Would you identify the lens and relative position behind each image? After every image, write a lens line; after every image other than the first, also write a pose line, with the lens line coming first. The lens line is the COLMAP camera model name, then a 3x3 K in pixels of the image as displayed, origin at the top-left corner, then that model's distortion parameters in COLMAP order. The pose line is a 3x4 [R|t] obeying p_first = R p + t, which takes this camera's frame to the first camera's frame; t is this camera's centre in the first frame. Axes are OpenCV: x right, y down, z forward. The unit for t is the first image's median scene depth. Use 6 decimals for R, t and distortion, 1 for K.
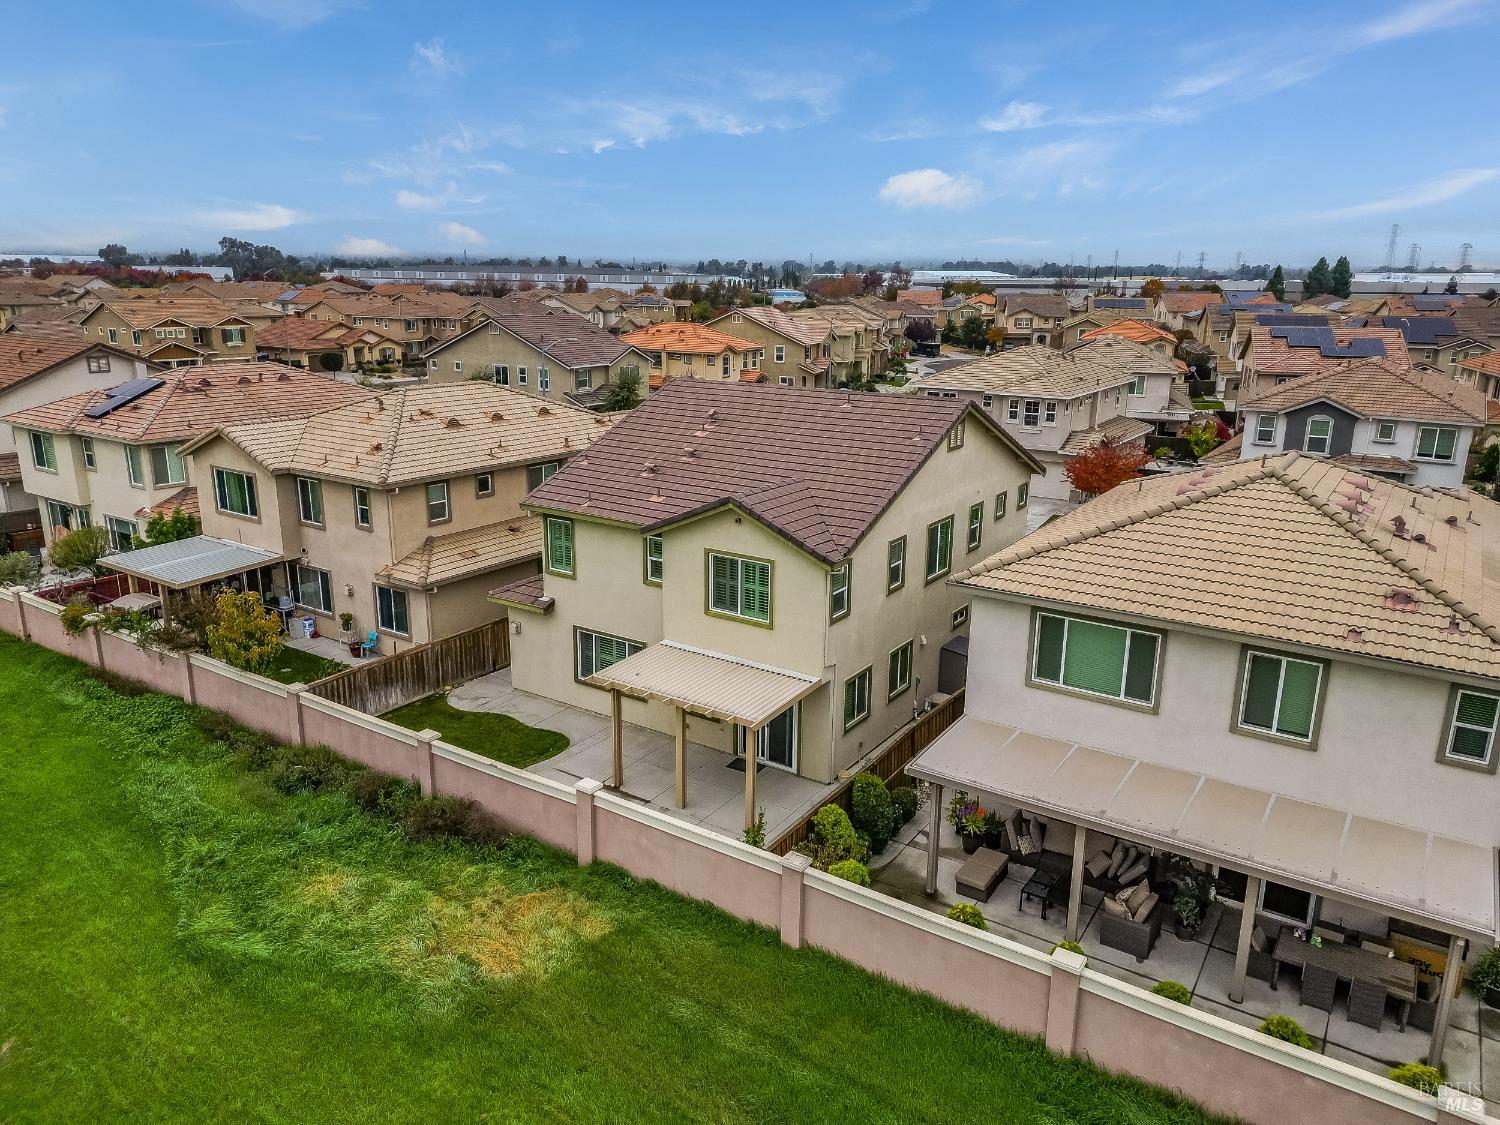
lens RADIAL K [[1040.1, 0, 750.0], [0, 1040.1, 562.5], [0, 0, 1]] dist [0.078766, -0.077905]
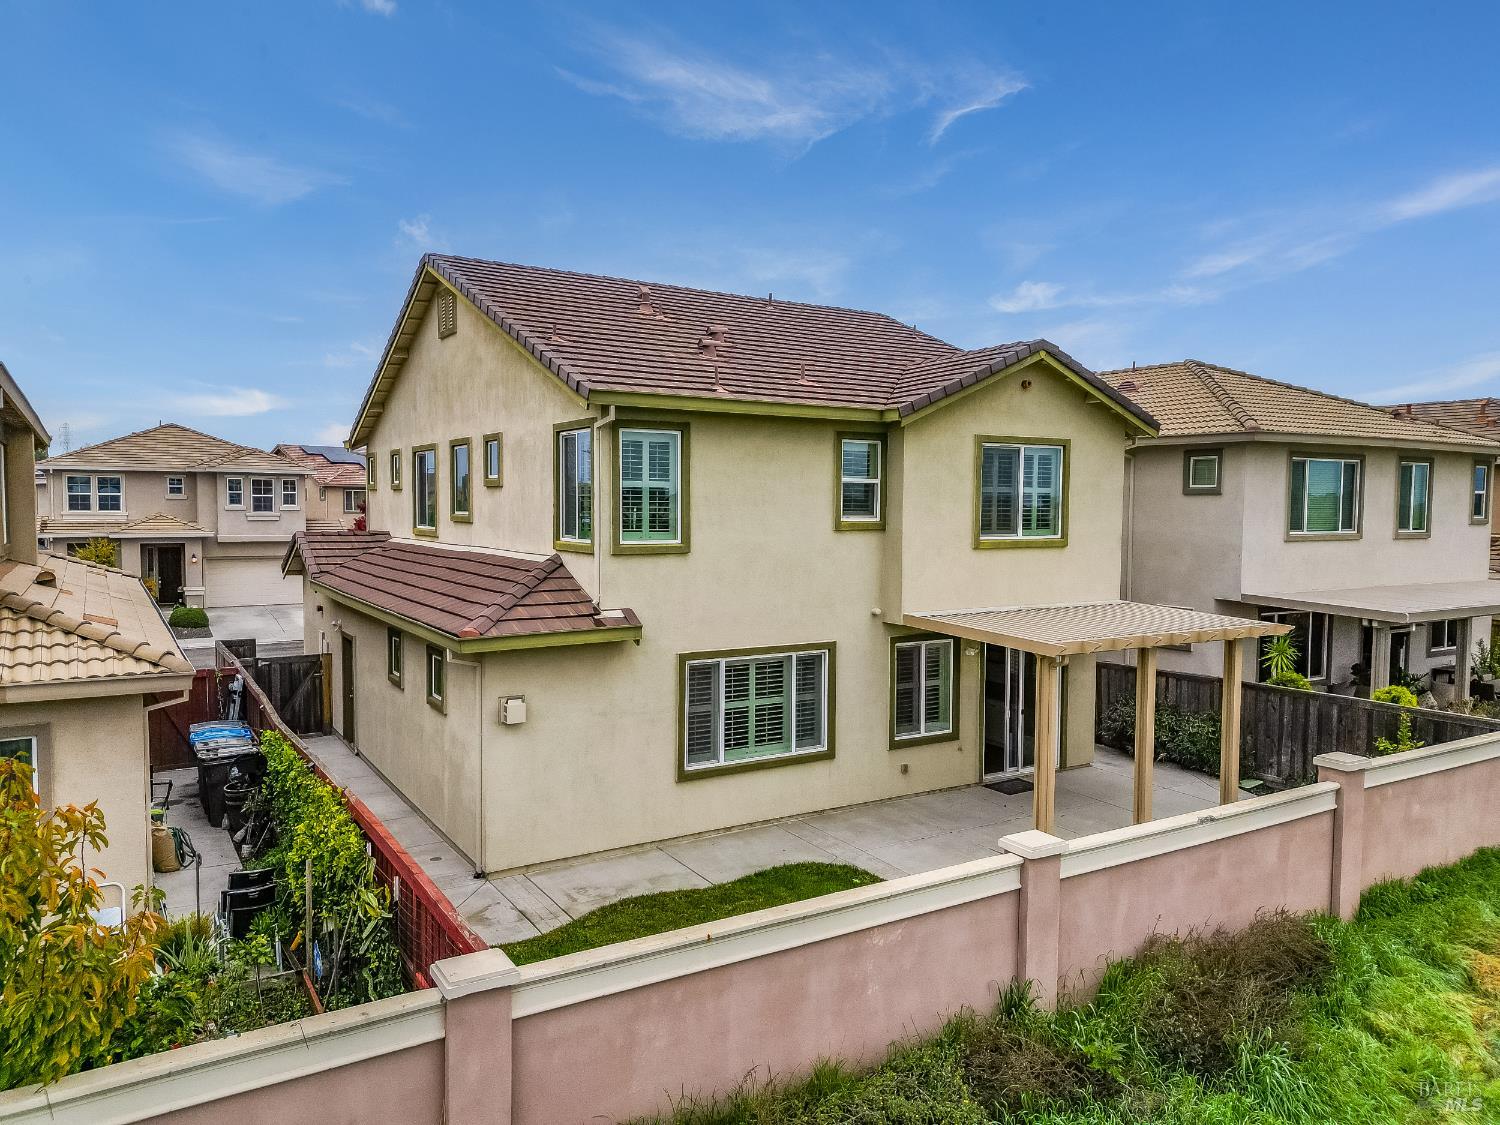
lens RADIAL K [[1040.1, 0, 750.0], [0, 1040.1, 562.5], [0, 0, 1]] dist [0.078766, -0.077905]
pose [[0.416061, -0.060894, 0.907295, -0.620944], [0.235823, 0.970845, -0.042982, 0.050115], [-0.878226, 0.231844, 0.418291, 0.810958]]
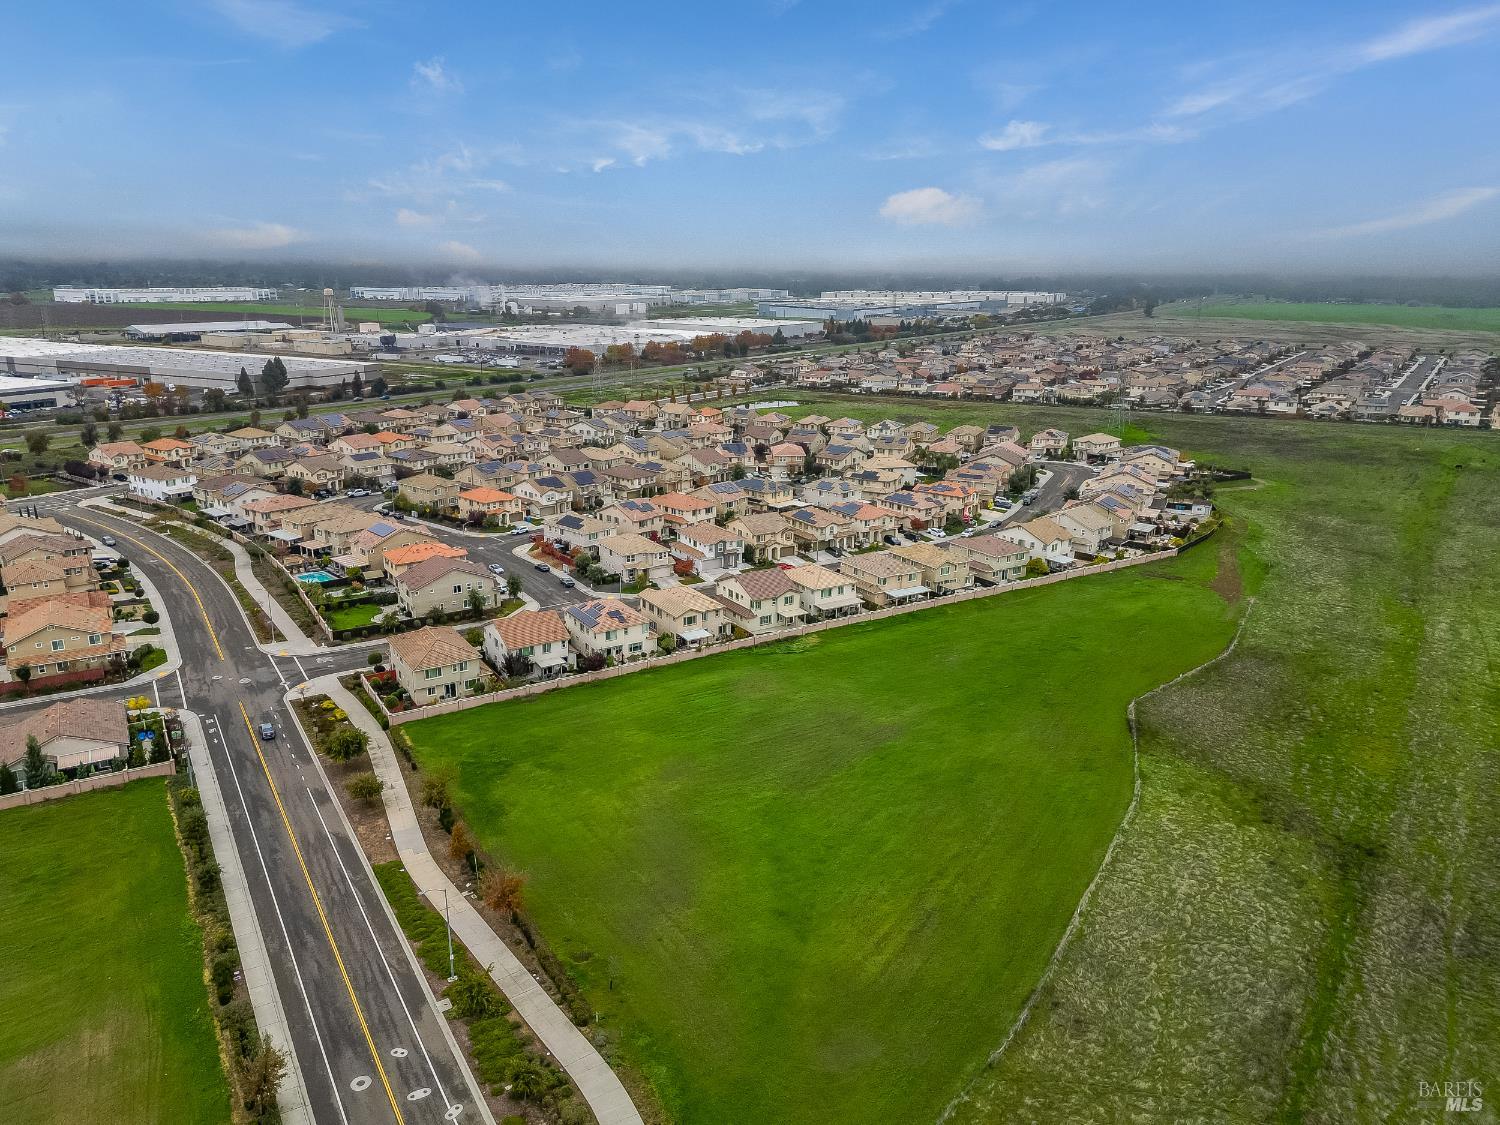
lens RADIAL K [[1040.1, 0, 750.0], [0, 1040.1, 562.5], [0, 0, 1]] dist [0.078766, -0.077905]
pose [[0.415149, -0.229722, 0.880272, -6.072121], [0.238687, 0.961202, 0.138274, -1.224057], [-0.877884, 0.152706, 0.453874, -2.000293]]
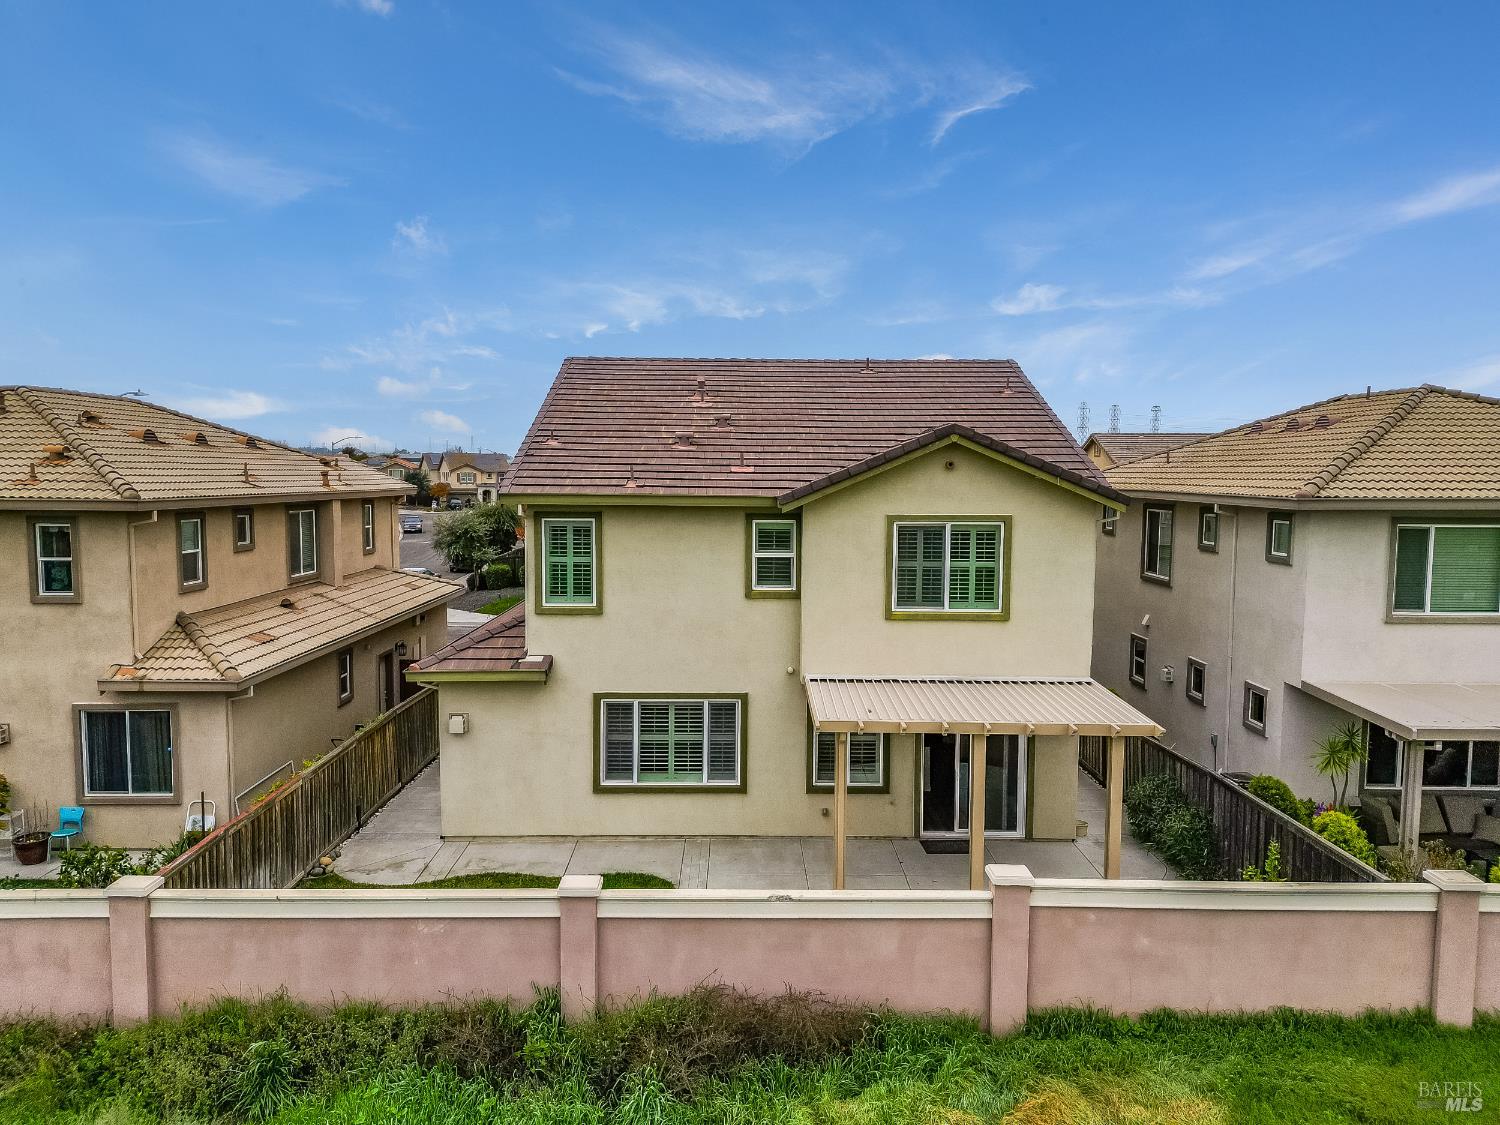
lens RADIAL K [[1040.1, 0, 750.0], [0, 1040.1, 562.5], [0, 0, 1]] dist [0.078766, -0.077905]
pose [[0.829433, -0.055061, 0.555886, -0.453334], [0.149761, 0.980619, -0.126327, 0.080137], [-0.538156, 0.188030, 0.821604, 0.467231]]
